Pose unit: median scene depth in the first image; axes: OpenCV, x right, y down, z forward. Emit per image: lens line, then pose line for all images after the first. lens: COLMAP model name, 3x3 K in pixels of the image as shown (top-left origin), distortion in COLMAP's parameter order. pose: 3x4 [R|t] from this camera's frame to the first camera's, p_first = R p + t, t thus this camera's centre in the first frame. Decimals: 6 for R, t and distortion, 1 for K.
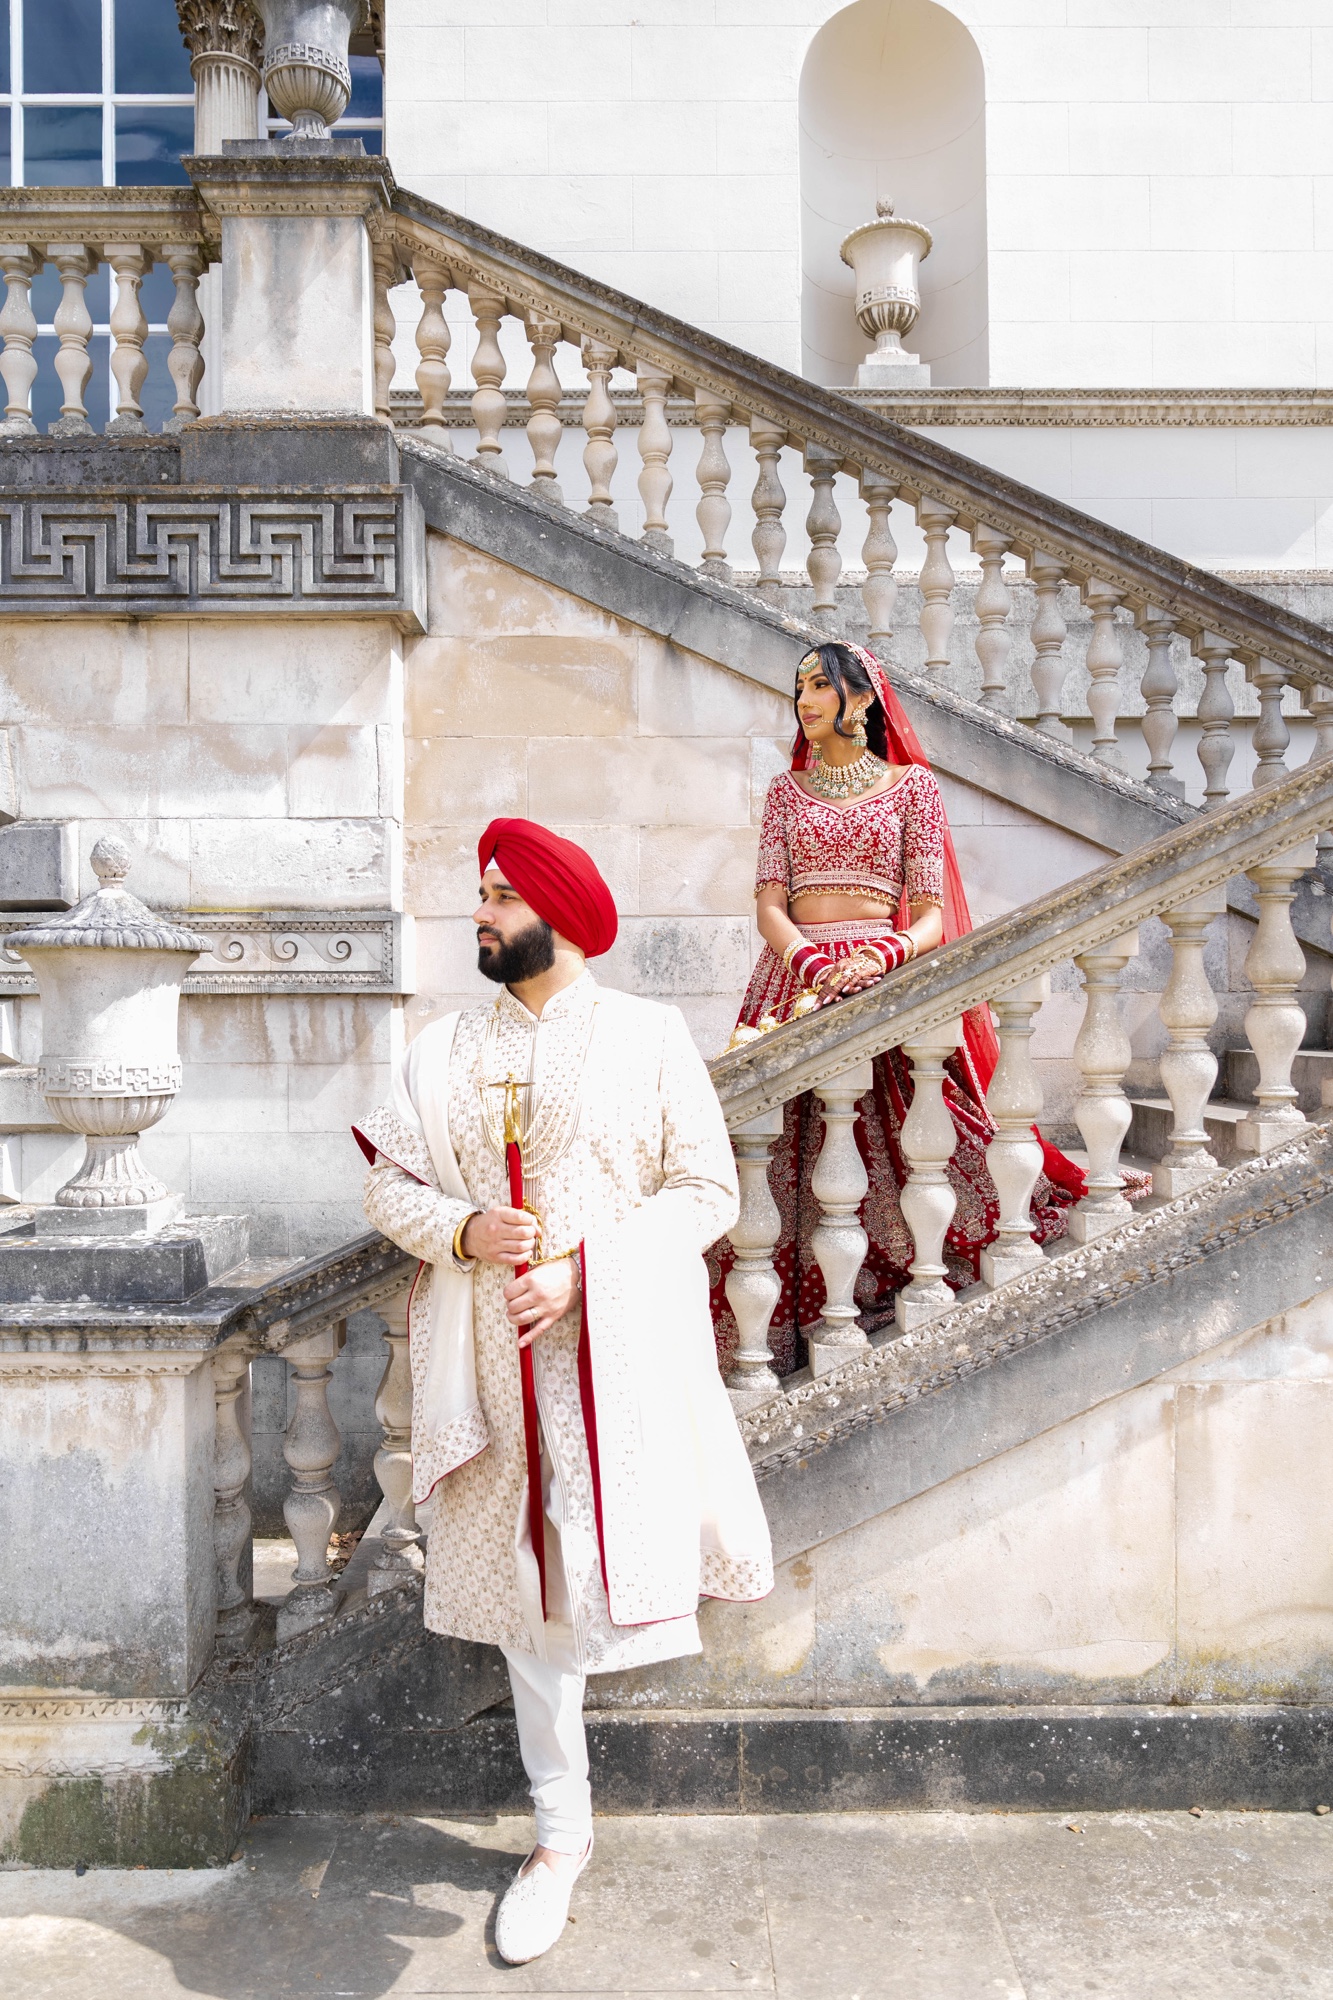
lens RADIAL K [[1389.3, 0, 666.5], [0, 1389.3, 1000.0], [0, 0, 1]] dist [-0.009447, -0.000553]
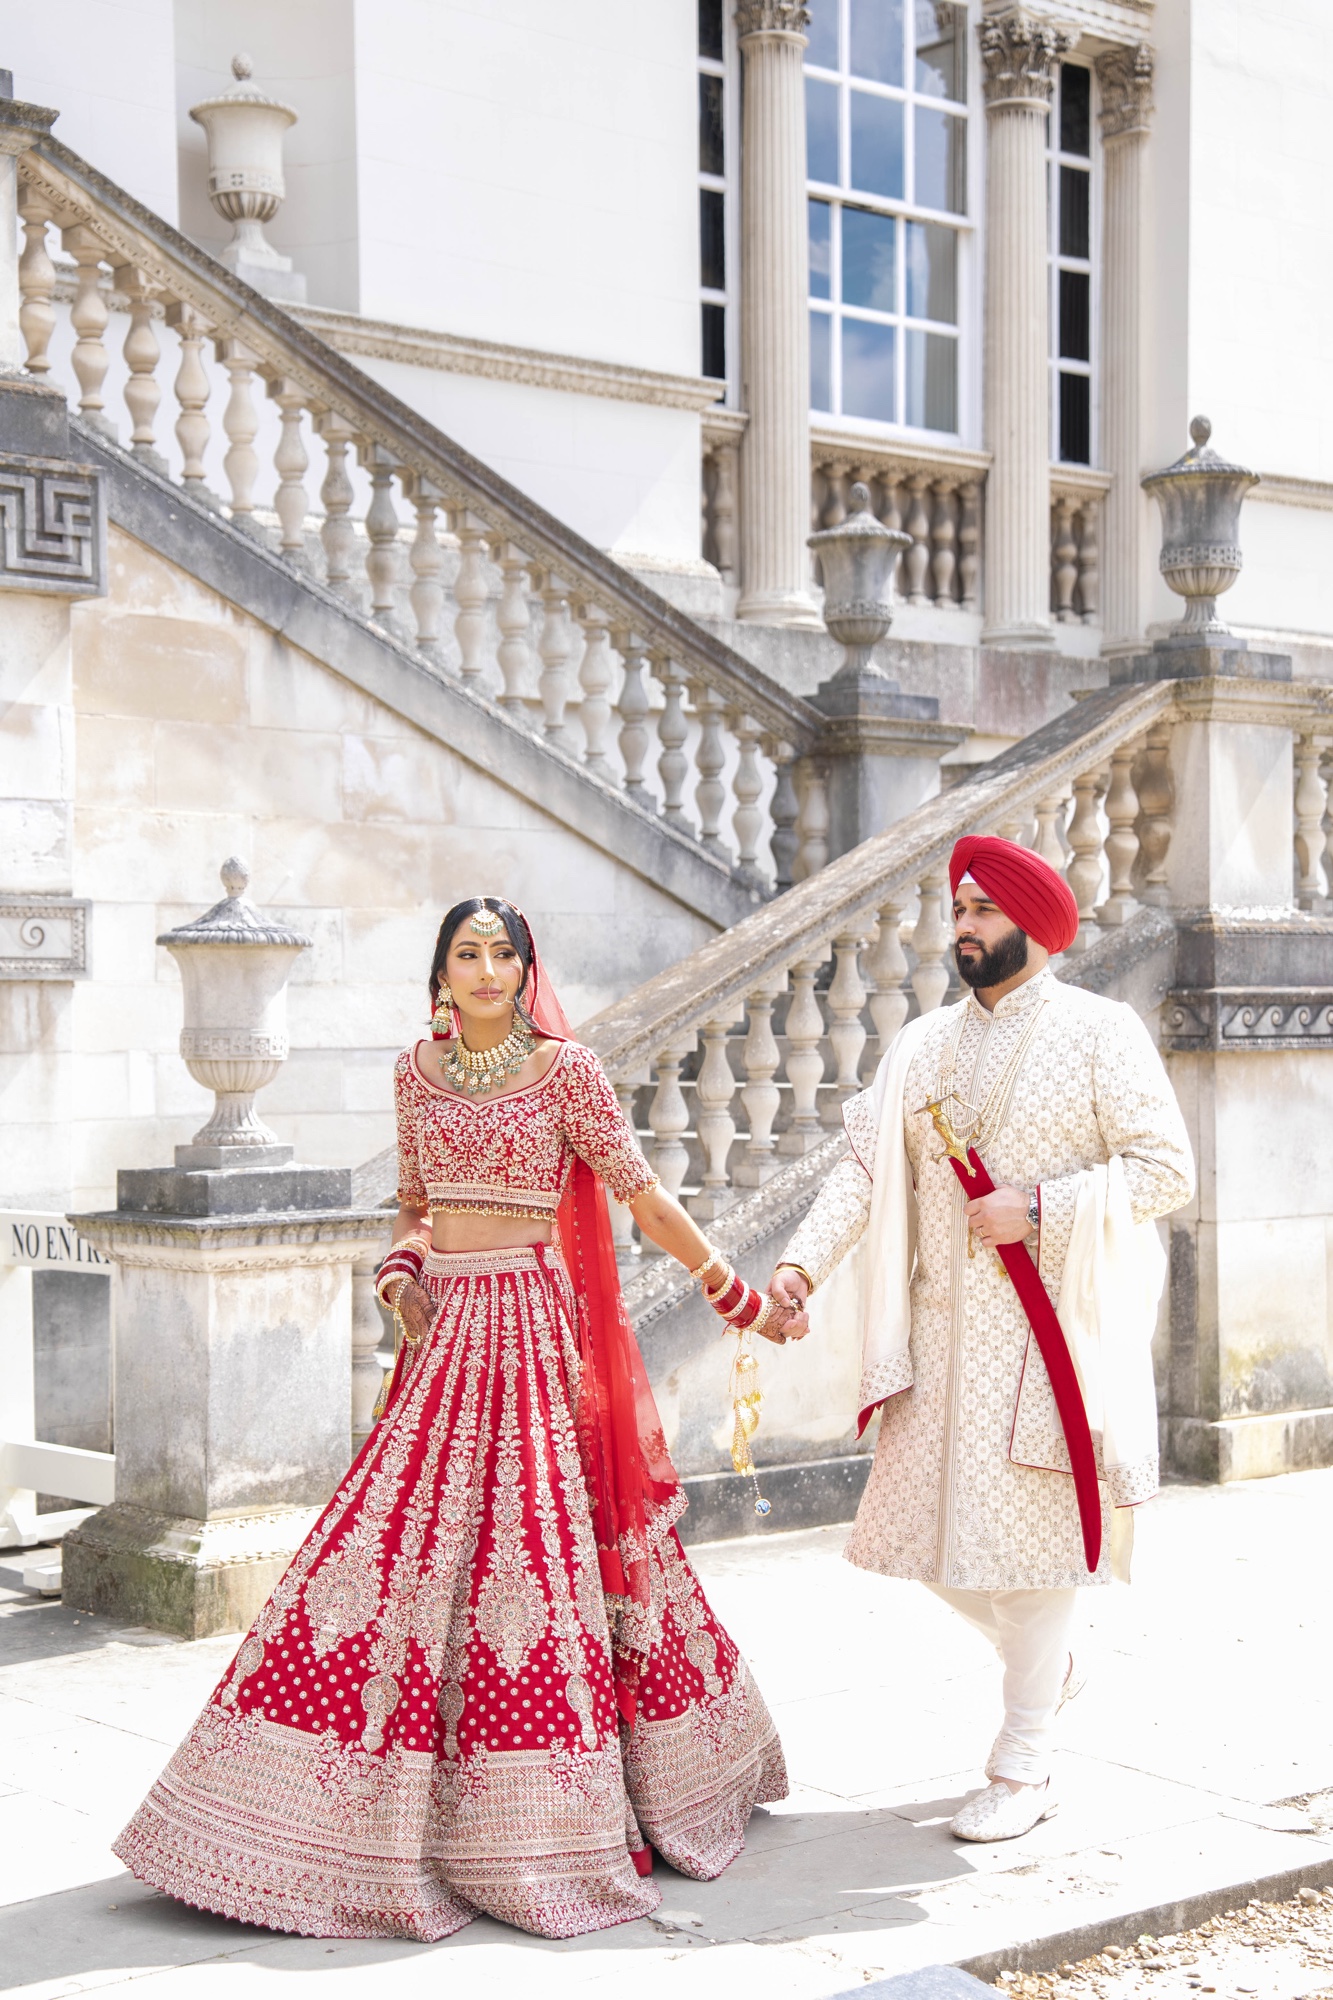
lens RADIAL K [[3181.9, 0, 666.5], [0, 3181.9, 1000.0], [0, 0, 1]] dist [0.216374, -0.148124]
pose [[0.756977, 0.003591, 0.653432, -1.360425], [-0.003099, 0.999993, -0.001906, 0.011806], [-0.653435, -0.000582, 0.756983, -0.989152]]
